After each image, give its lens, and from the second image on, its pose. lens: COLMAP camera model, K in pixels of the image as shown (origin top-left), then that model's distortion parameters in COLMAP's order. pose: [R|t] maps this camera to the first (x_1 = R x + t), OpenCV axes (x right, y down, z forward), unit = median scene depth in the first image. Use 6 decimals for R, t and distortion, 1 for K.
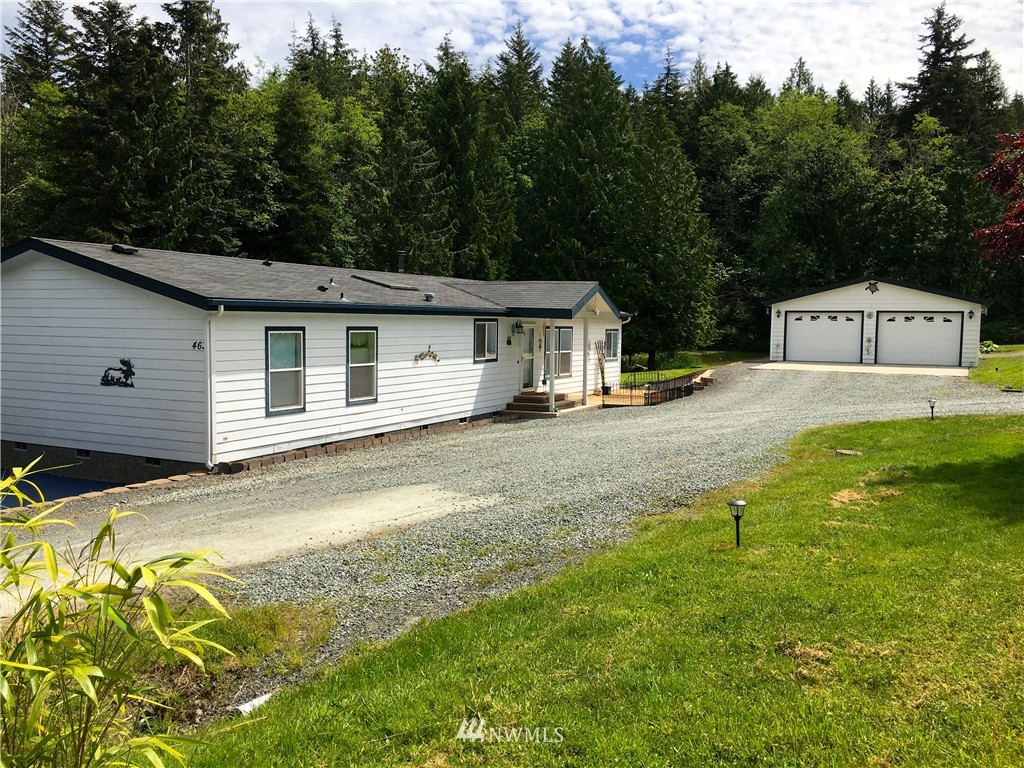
lens RADIAL K [[863.3, 0, 509.9], [0, 863.3, 382.7], [0, 0, 1]] dist [0.053864, 0.005643]
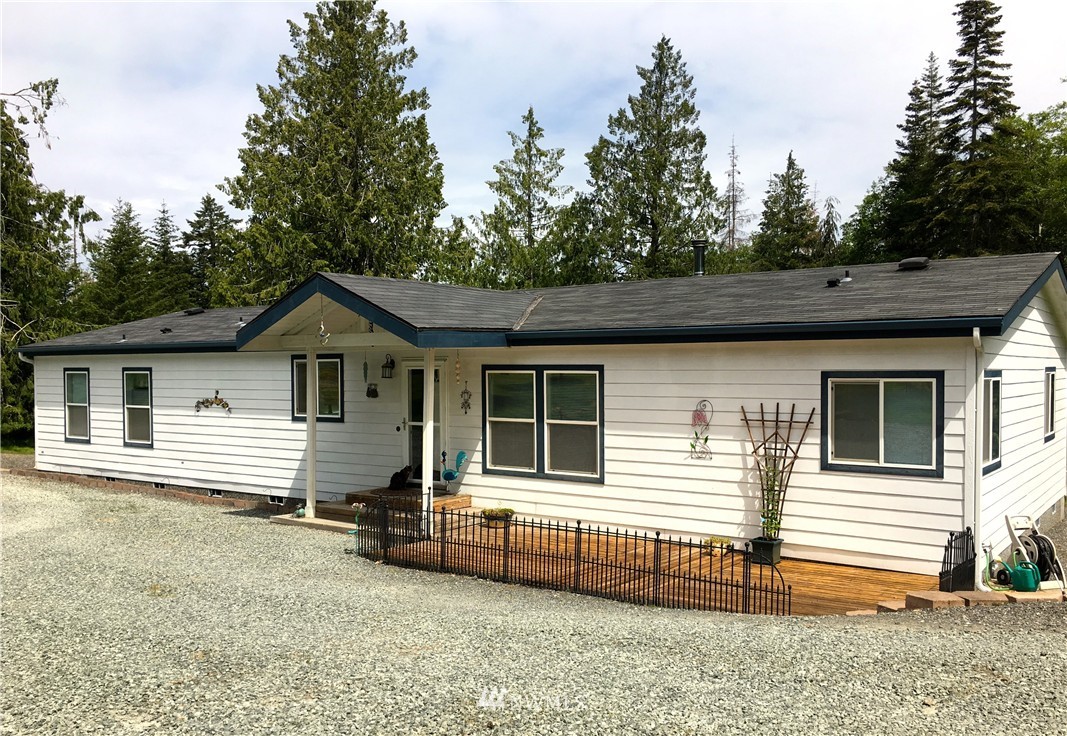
lens RADIAL K [[948.2, 0, 531.0], [0, 948.2, 372.4], [0, 0, 1]] dist [-0.001193, 0.001648]
pose [[-0.139109, 0.007394, -0.990249, 0.678253], [-0.058556, 0.998161, 0.015679, -0.083960], [0.988544, 0.060166, -0.138421, 1.302528]]
